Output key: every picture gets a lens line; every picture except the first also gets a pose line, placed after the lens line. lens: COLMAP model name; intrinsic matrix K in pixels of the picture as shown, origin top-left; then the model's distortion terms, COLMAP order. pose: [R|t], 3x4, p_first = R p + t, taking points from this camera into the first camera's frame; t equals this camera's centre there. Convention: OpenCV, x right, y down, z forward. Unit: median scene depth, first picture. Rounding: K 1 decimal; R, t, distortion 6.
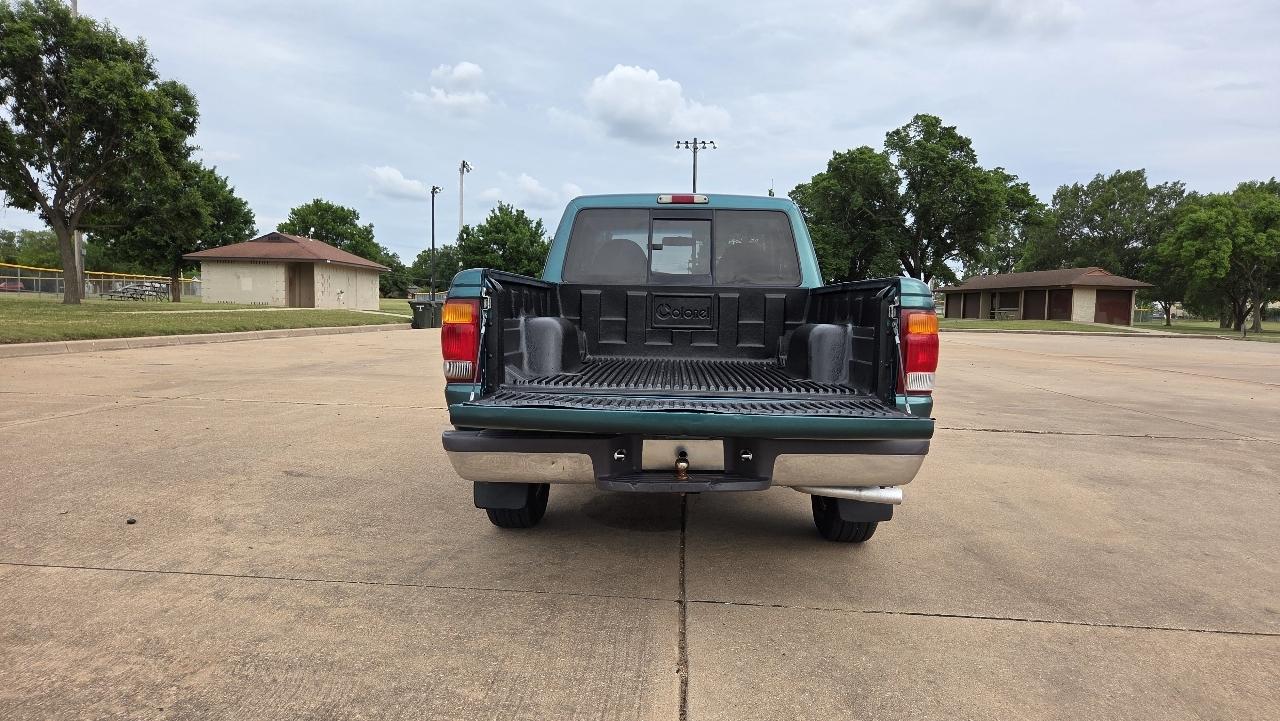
lens RADIAL K [[852.5, 0, 643.1], [0, 852.5, 378.0], [0, 0, 1]] dist [0.062350, -0.058097]
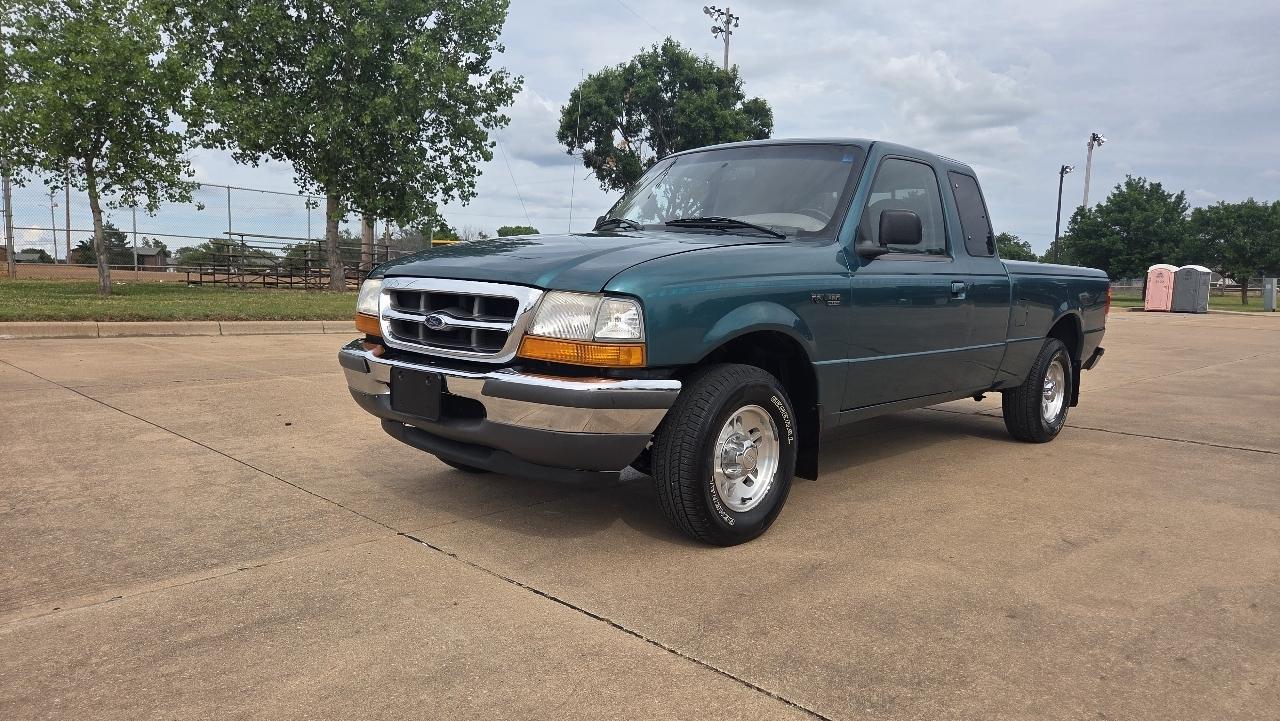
lens RADIAL K [[852.5, 0, 628.8], [0, 852.5, 376.6], [0, 0, 1]] dist [0.062350, -0.058097]
pose [[0.754378, 0.063493, -0.653362, 0.106098], [-0.059200, 0.997836, 0.028615, 0.002066], [0.653765, 0.017092, 0.756504, 0.042215]]
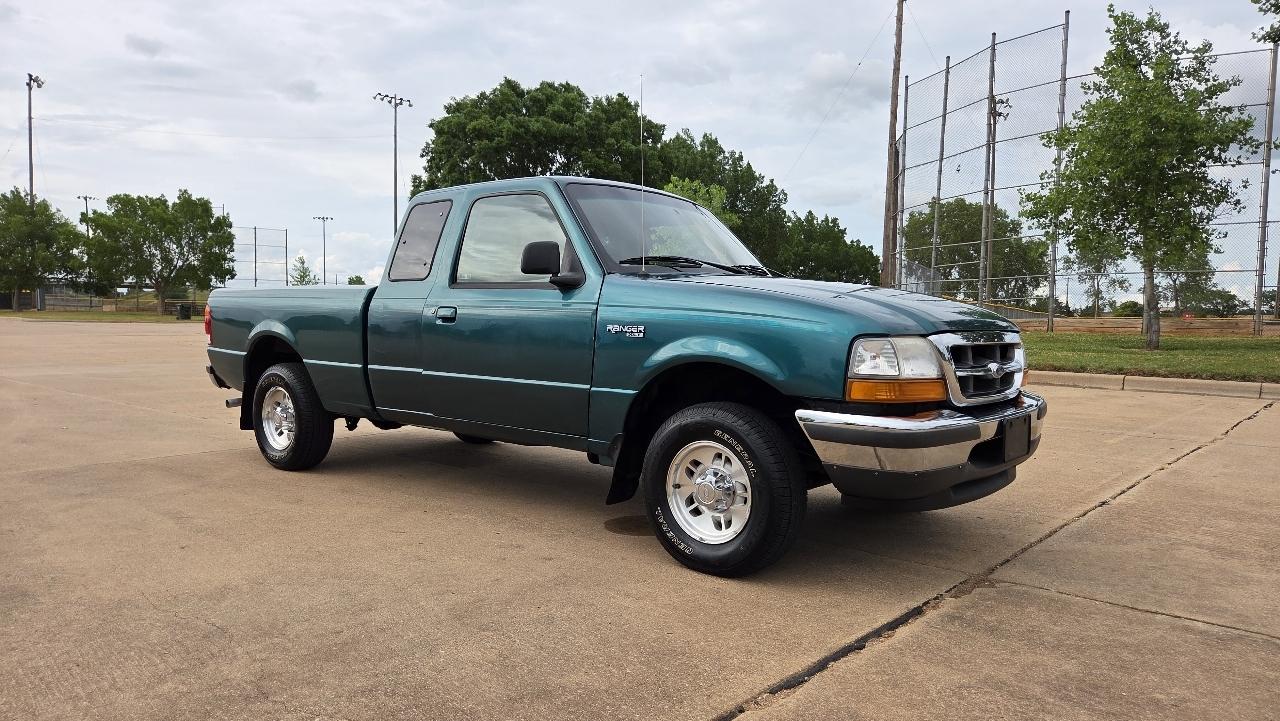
lens RADIAL K [[852.5, 0, 633.4], [0, 852.5, 371.5], [0, 0, 1]] dist [0.062350, -0.058097]
pose [[-0.606534, 0.016695, -0.794882, 0.148220], [-0.093391, 0.991362, 0.092085, -0.022233], [0.789553, 0.130088, -0.599736, 0.332874]]
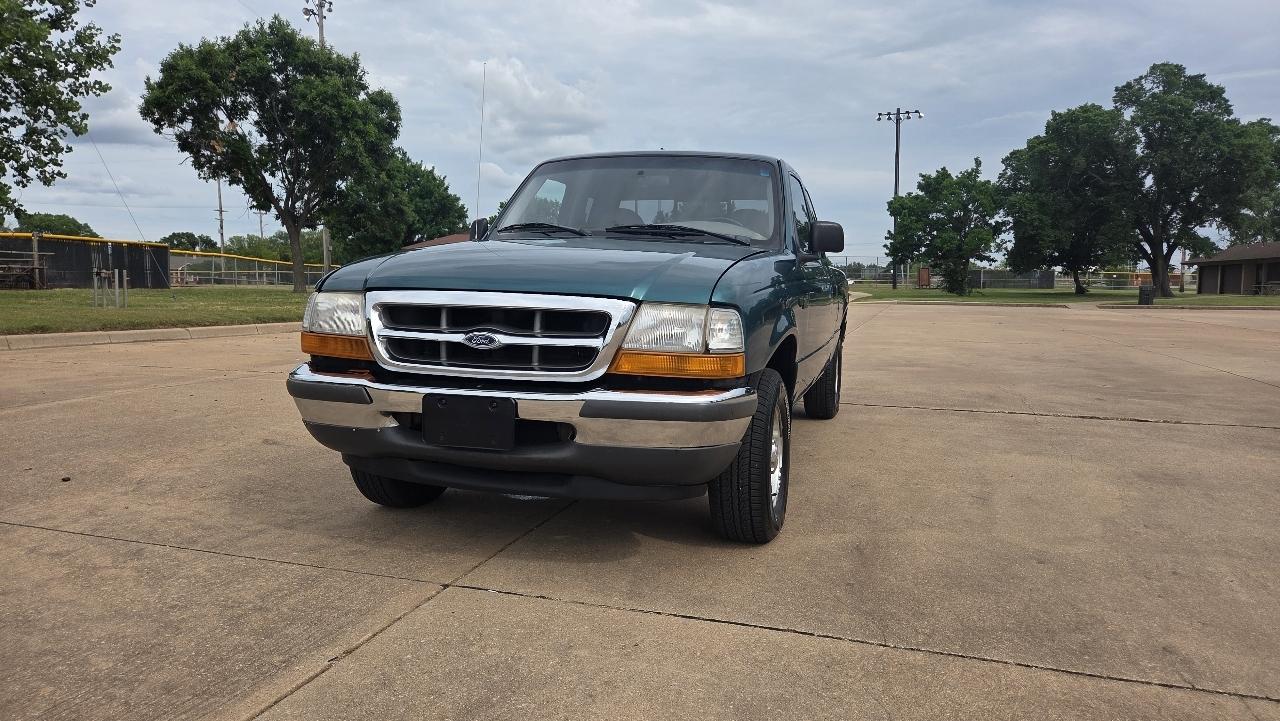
lens RADIAL K [[852.5, 0, 637.7], [0, 852.5, 358.8], [0, 0, 1]] dist [0.062350, -0.058097]
pose [[0.969269, 0.003610, -0.245978, 0.053096], [-0.004261, 0.999989, -0.002115, 0.001925], [0.245967, 0.003098, 0.969273, 0.016924]]
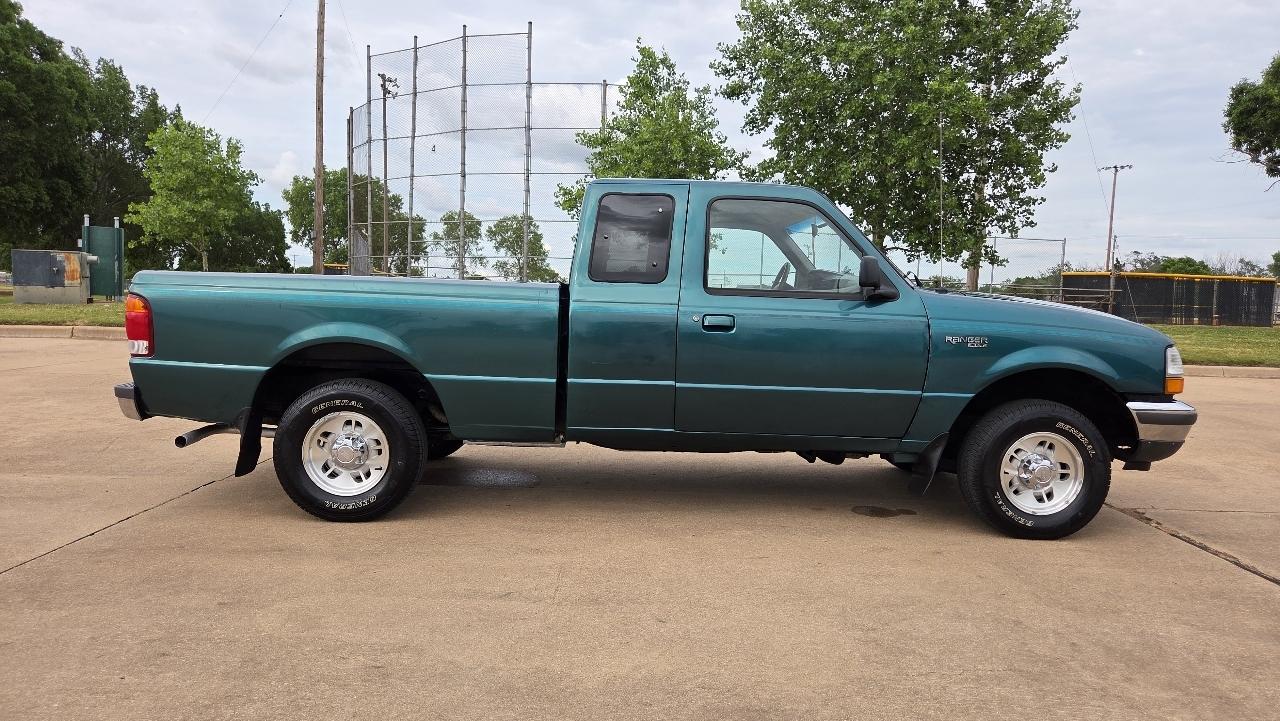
lens RADIAL K [[852.5, 0, 641.3], [0, 852.5, 361.7], [0, 0, 1]] dist [0.062350, -0.058097]
pose [[0.068532, 0.049419, -0.996424, 0.190545], [-0.110060, 0.993051, 0.041682, -0.012754], [0.991560, 0.106809, 0.073495, 0.184963]]
